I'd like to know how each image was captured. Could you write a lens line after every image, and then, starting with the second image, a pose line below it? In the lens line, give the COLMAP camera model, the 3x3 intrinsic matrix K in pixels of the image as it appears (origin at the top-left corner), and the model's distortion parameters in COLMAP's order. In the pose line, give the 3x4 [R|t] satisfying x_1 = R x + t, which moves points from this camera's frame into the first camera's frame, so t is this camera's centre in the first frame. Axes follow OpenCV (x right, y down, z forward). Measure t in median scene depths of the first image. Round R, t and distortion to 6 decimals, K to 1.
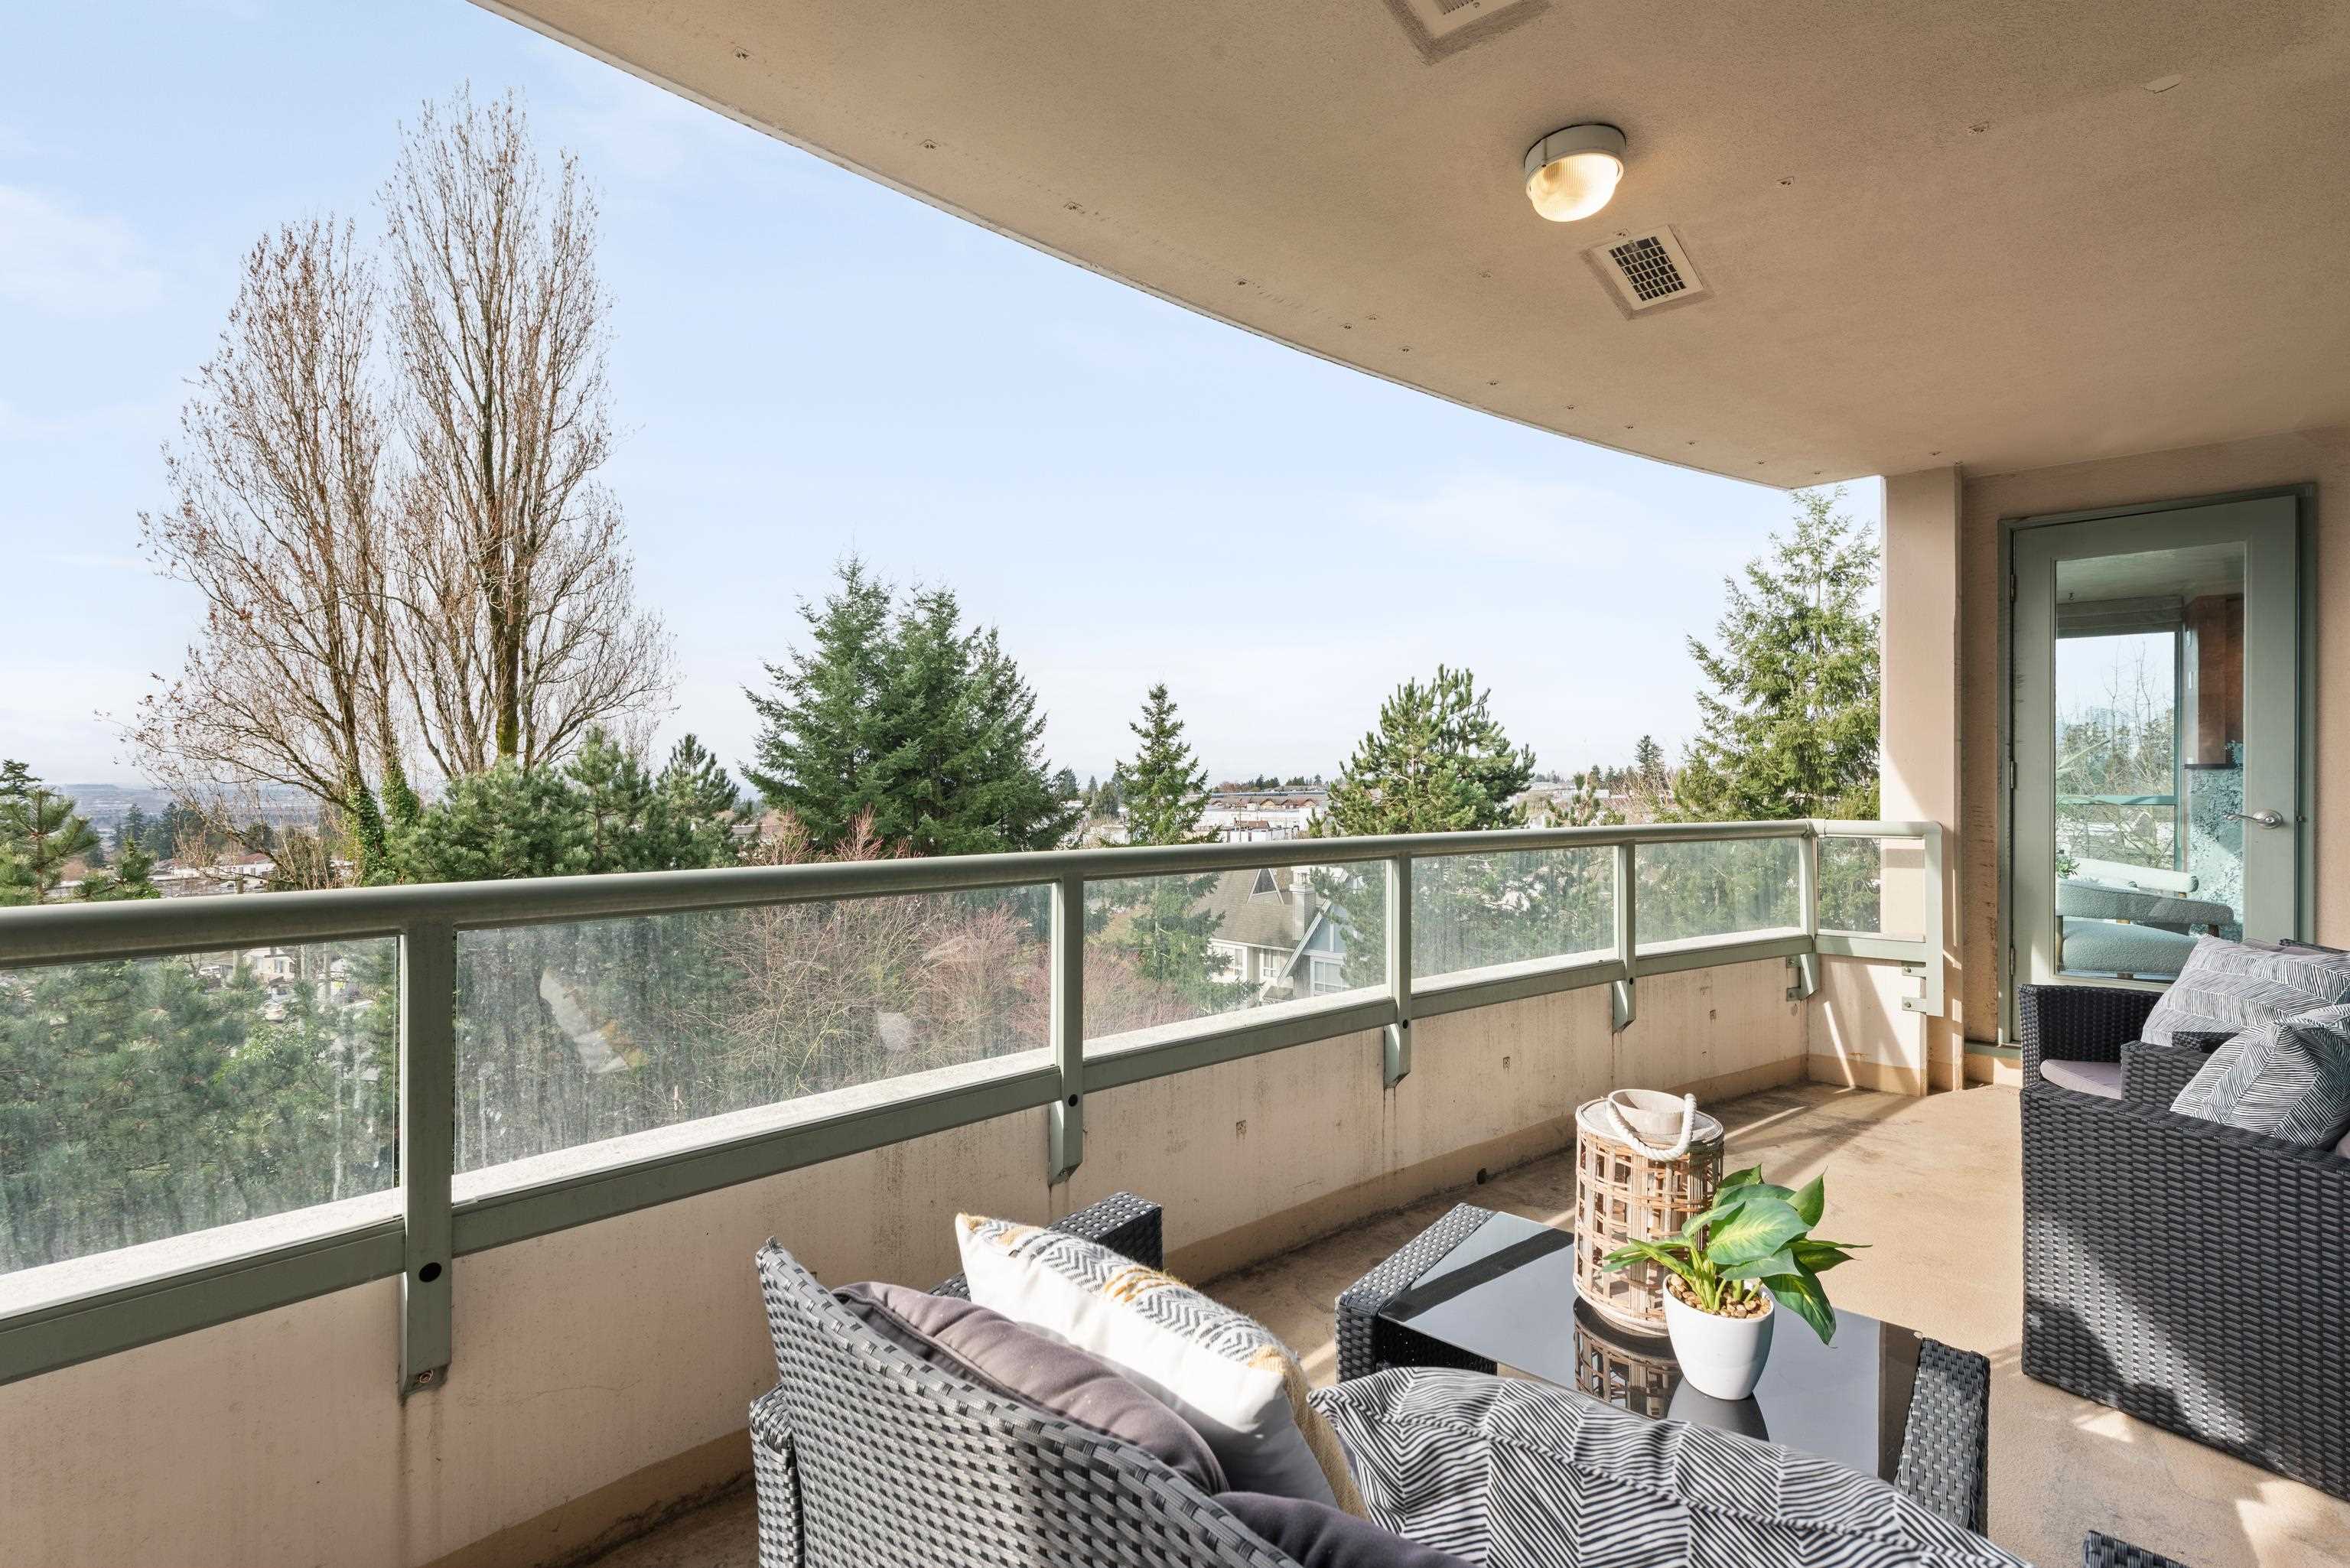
lens RADIAL K [[1028.0, 0, 1177.5], [0, 1028.0, 785.3], [0, 0, 1]] dist [0.016341, -0.005282]
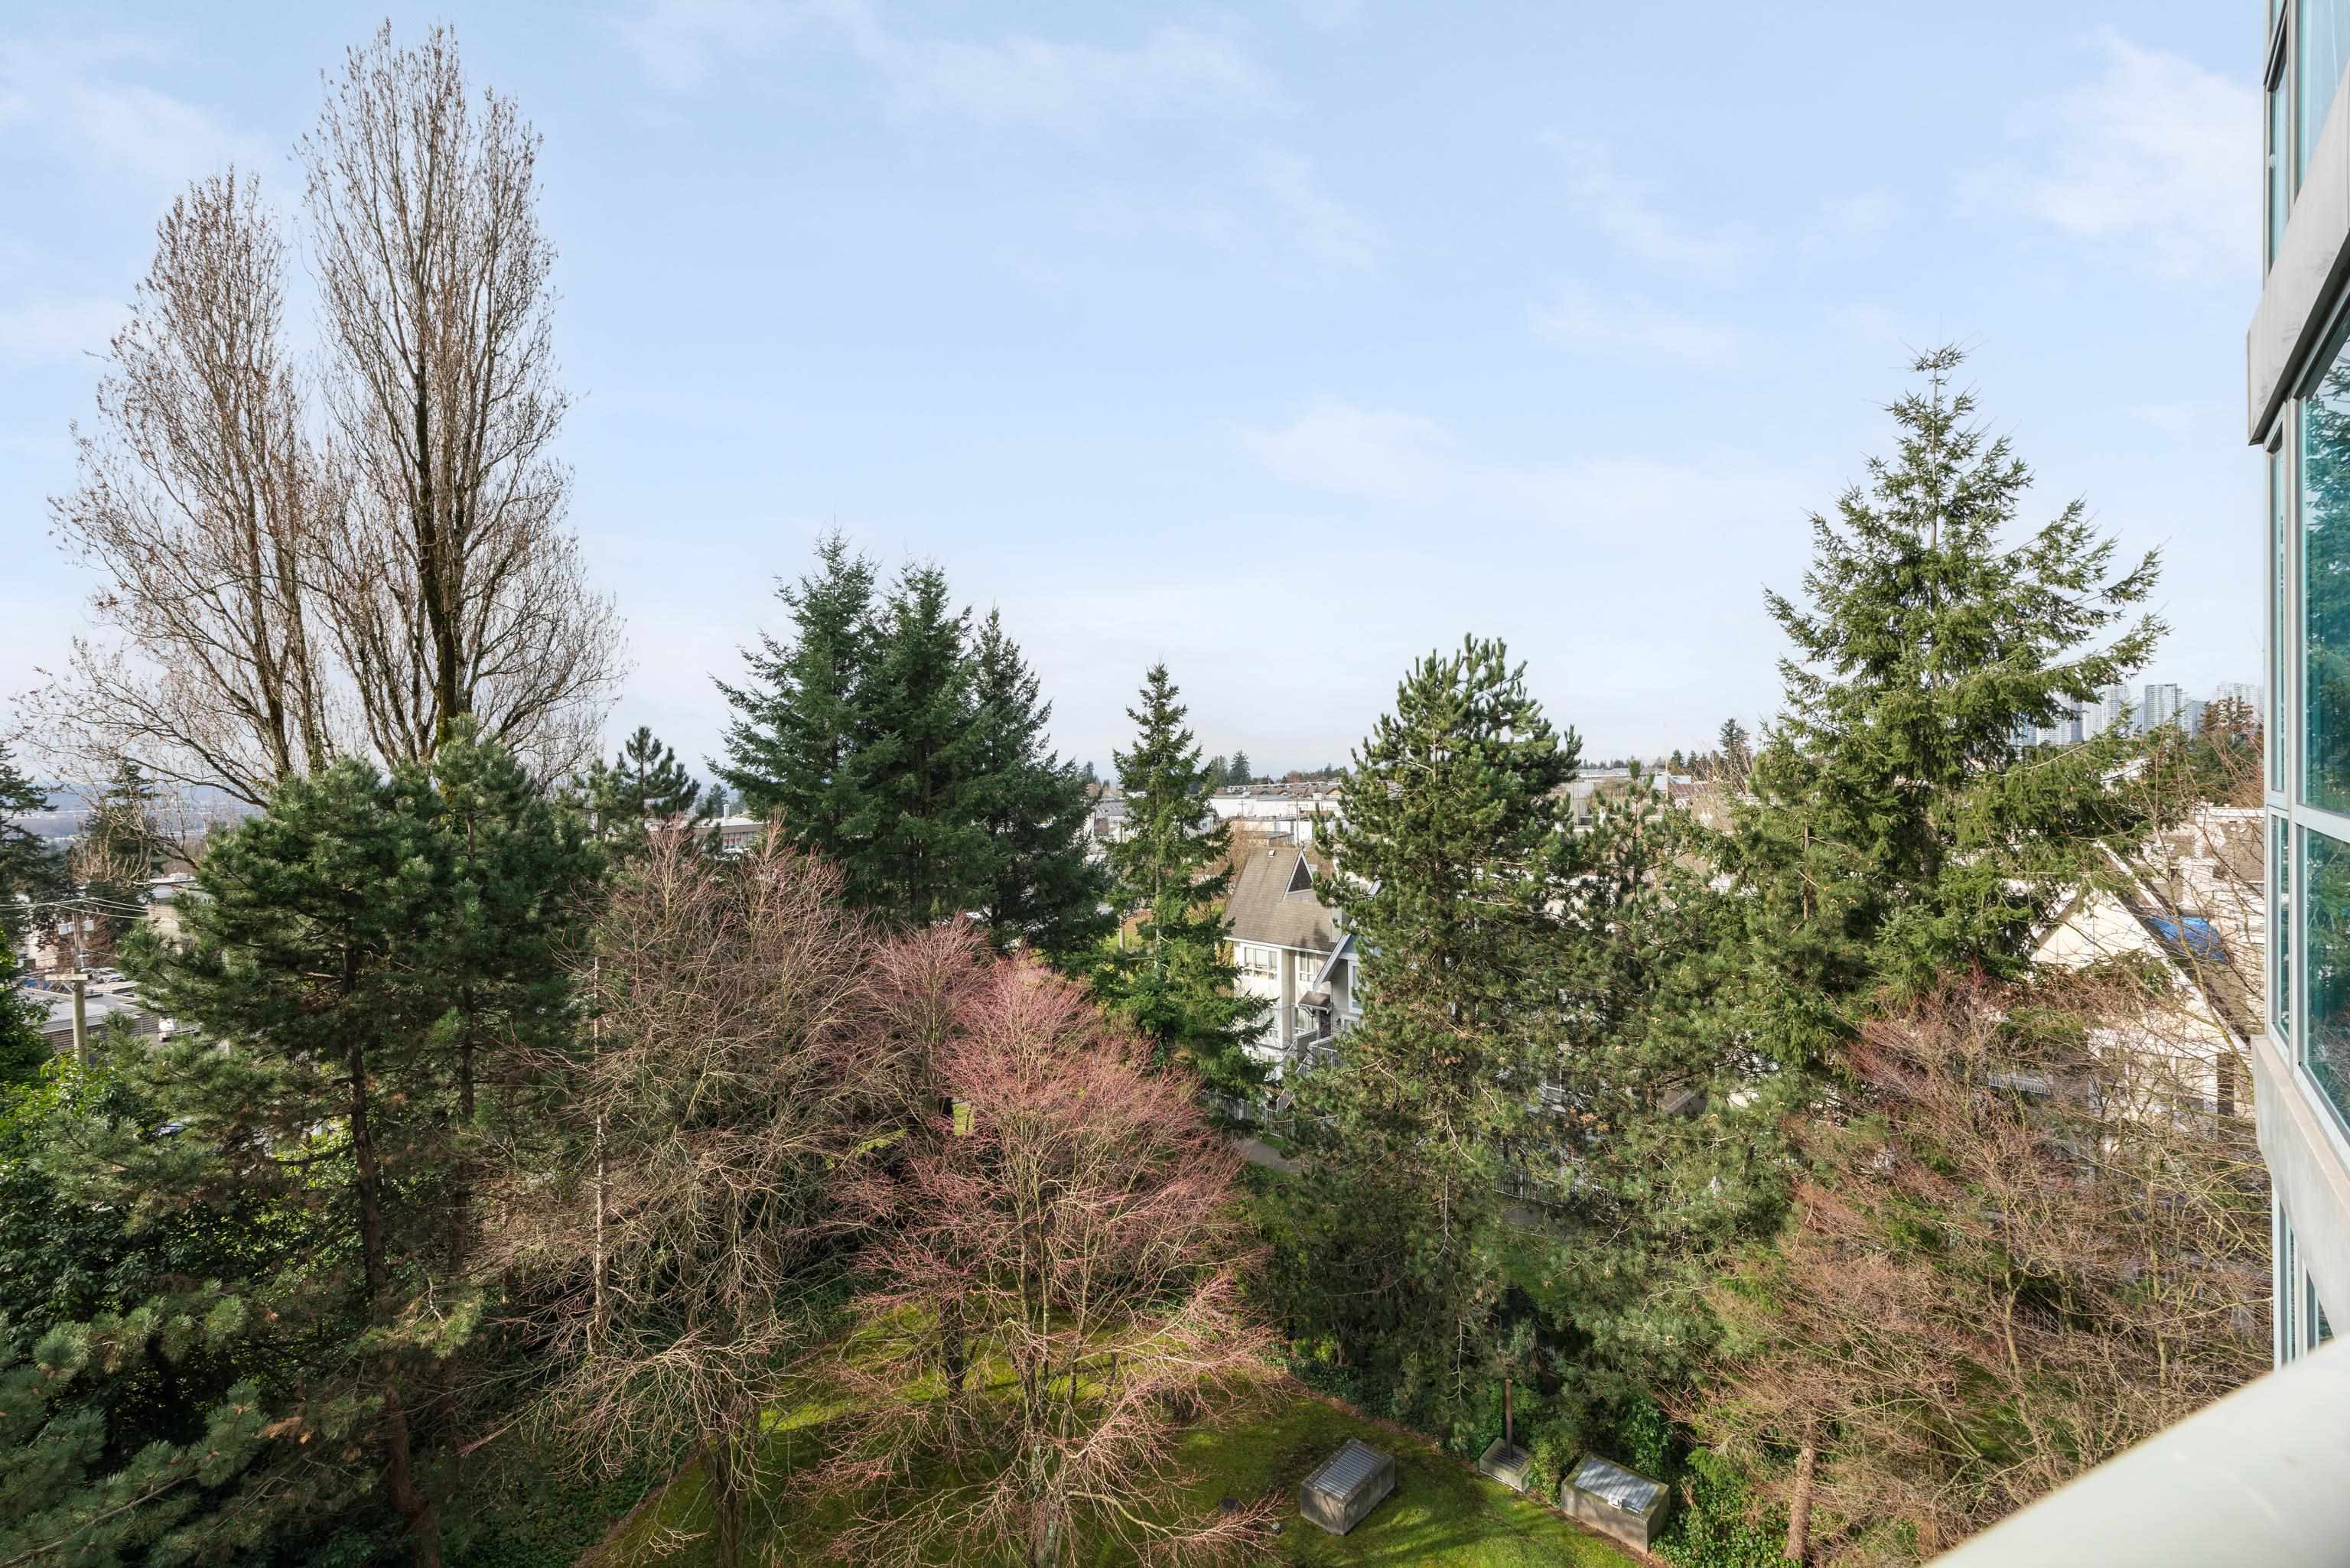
lens RADIAL K [[1028.0, 0, 1168.4], [0, 1028.0, 780.8], [0, 0, 1]] dist [0.016341, -0.005282]
pose [[0.997259, -0.009009, -0.073439, 0.072098], [0.009385, 0.999945, 0.004769, -0.001701], [0.073392, -0.005445, 0.997288, 0.131890]]
